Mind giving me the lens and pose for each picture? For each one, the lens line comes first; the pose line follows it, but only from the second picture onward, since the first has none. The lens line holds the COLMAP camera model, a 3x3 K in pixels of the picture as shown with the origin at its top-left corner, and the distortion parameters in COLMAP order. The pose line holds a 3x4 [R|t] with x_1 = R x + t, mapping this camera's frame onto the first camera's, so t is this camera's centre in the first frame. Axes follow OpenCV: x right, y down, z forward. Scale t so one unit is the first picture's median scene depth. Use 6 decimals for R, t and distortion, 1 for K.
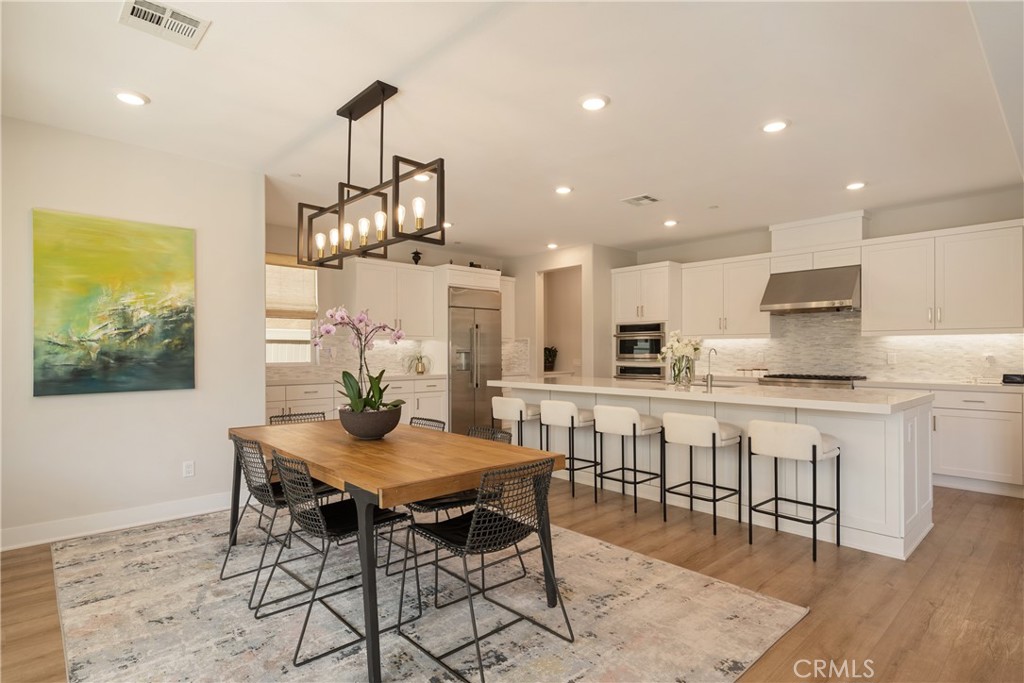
lens RADIAL K [[522.8, 0, 512.2], [0, 522.8, 351.5], [0, 0, 1]] dist [-0.005086, 0.000068]
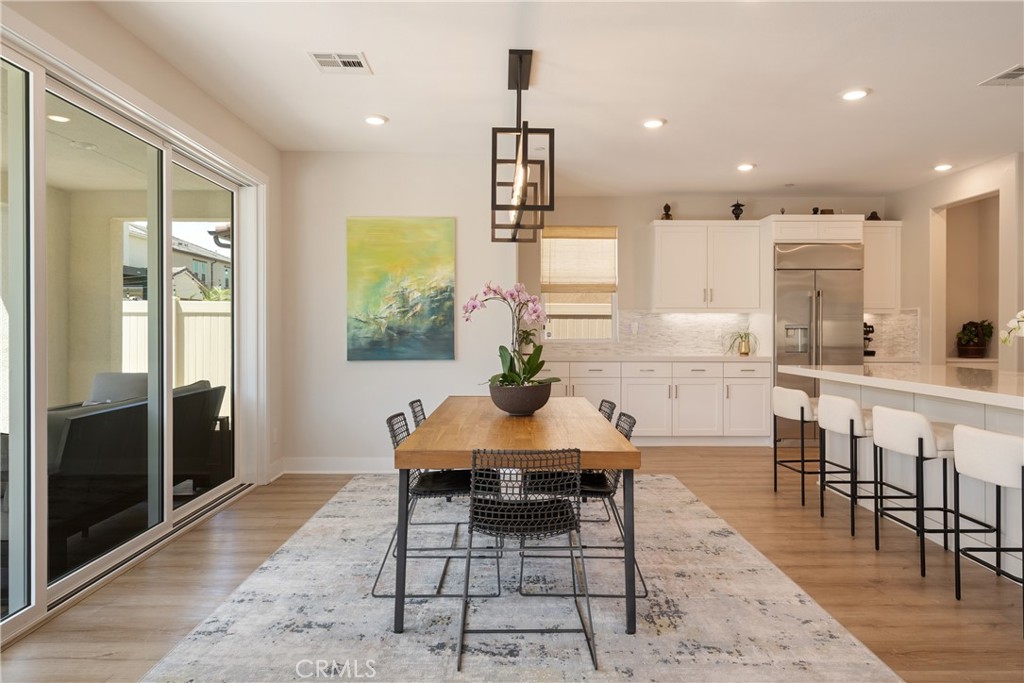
lens RADIAL K [[626.0, 0, 511.1], [0, 626.0, 330.6], [0, 0, 1]] dist [-0.006972, 0.004742]
pose [[0.741637, 0.003182, -0.670794, 0.404458], [-0.001188, 0.999993, 0.003430, 0.003942], [0.670801, -0.001747, 0.741635, 0.094822]]
